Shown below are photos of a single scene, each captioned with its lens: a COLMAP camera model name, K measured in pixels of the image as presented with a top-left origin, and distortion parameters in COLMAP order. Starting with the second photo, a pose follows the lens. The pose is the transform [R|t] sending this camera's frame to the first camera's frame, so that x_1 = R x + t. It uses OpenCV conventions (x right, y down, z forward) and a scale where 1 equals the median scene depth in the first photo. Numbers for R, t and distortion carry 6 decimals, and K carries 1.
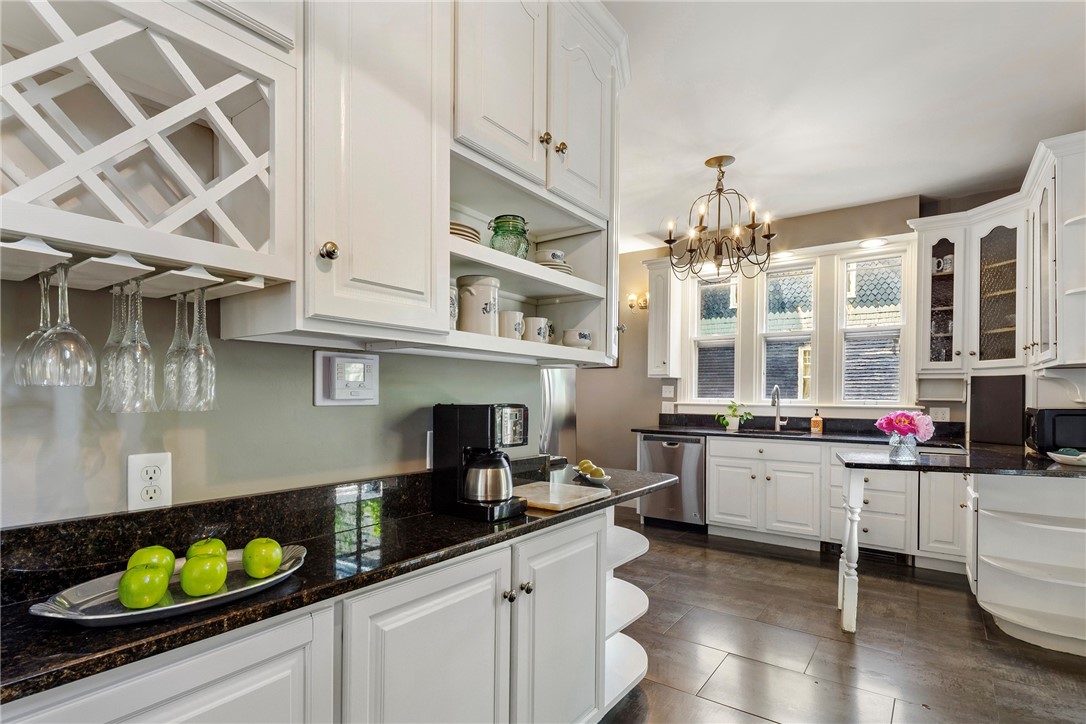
lens RADIAL K [[536.3, 0, 538.1], [0, 536.3, 404.8], [0, 0, 1]] dist [-0.002603, -0.000972]
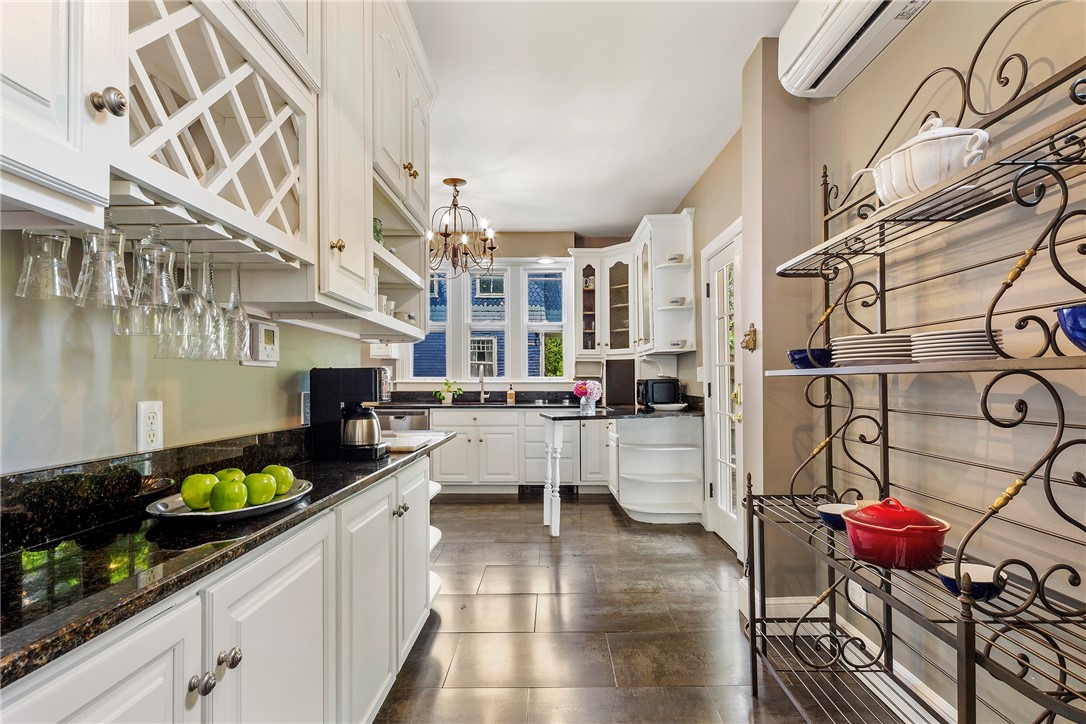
lens RADIAL K [[533.9, 0, 543.3], [0, 533.9, 383.2], [0, 0, 1]] dist [0.000218, -0.000481]
pose [[0.812972, -0.008807, 0.582237, -0.190140], [0.017177, 0.999813, -0.008860, 0.021066], [-0.582050, 0.017204, 0.812971, -0.098434]]
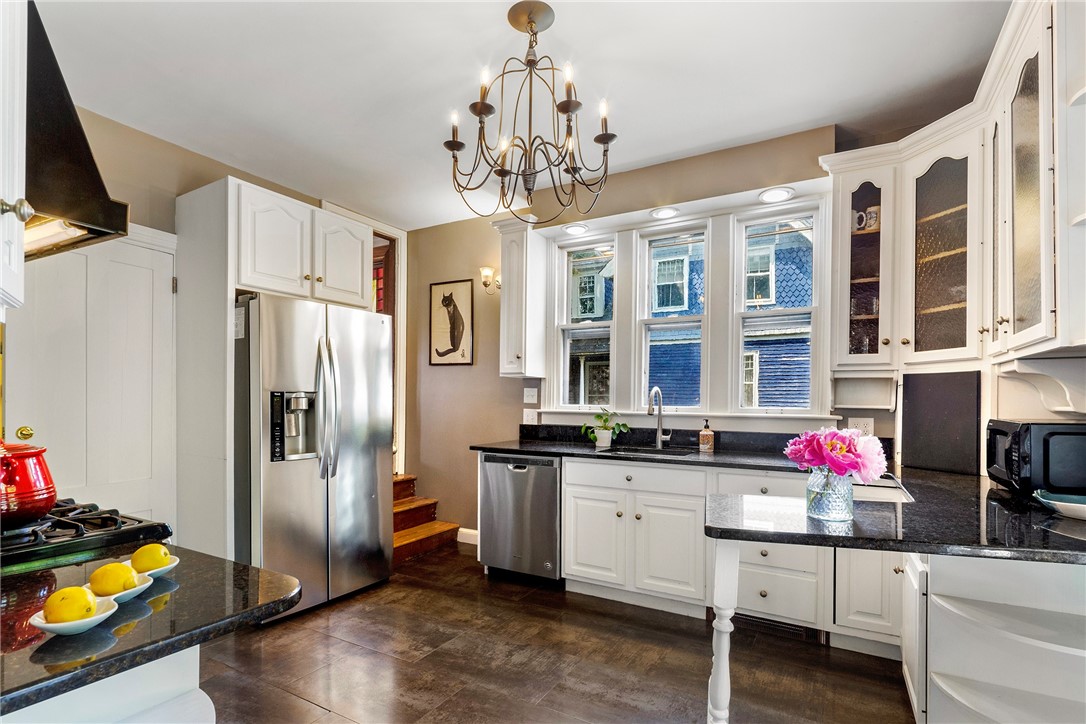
lens RADIAL K [[527.3, 0, 547.2], [0, 527.3, 408.8], [0, 0, 1]] dist [0.001591, -0.001060]
pose [[0.992914, 0.001720, 0.118824, 0.253119], [-0.001222, 0.999990, -0.004263, -0.003974], [-0.118831, 0.004088, 0.992906, 0.355768]]
